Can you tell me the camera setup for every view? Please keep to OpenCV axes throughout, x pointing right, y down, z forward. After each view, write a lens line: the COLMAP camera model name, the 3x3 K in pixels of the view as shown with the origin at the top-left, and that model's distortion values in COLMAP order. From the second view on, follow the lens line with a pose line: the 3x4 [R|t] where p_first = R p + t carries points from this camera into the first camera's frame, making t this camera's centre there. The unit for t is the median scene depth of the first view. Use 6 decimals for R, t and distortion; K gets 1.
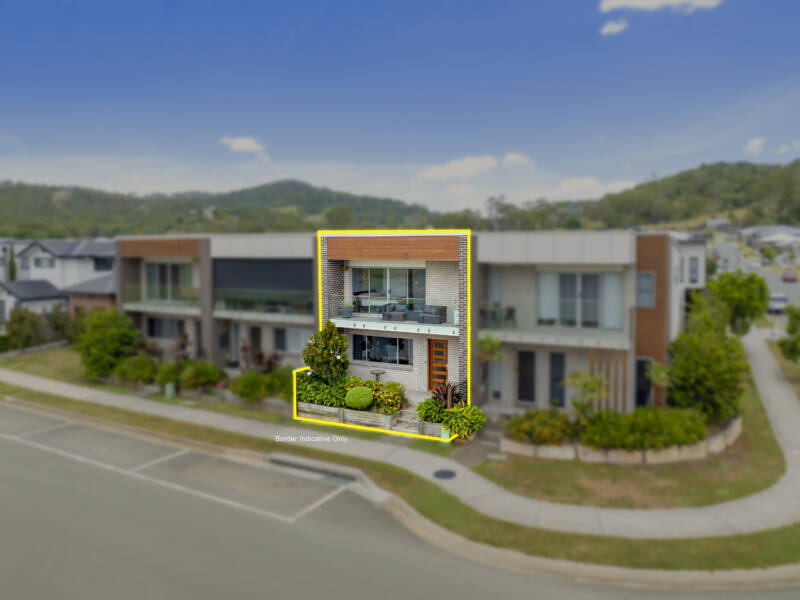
lens RADIAL K [[553.6, 0, 400.0], [0, 553.6, 300.0], [0, 0, 1]] dist [-0.028763, -0.000513]
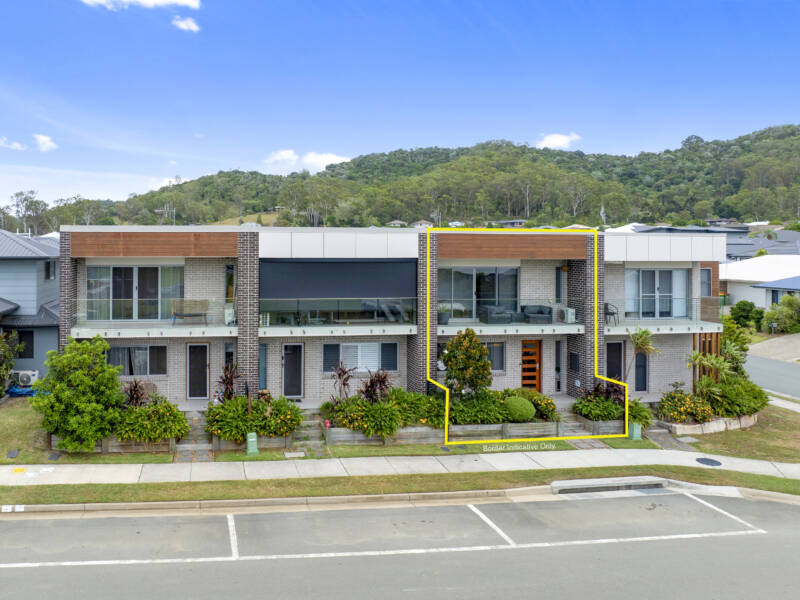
lens RADIAL K [[571.2, 0, 374.7], [0, 571.2, 301.0], [0, 0, 1]] dist [-0.036241, -0.002049]
pose [[0.840615, -0.049771, 0.539341, -0.712703], [0.044909, 0.998745, 0.022172, -0.032417], [-0.539768, 0.005583, 0.841795, 0.299018]]
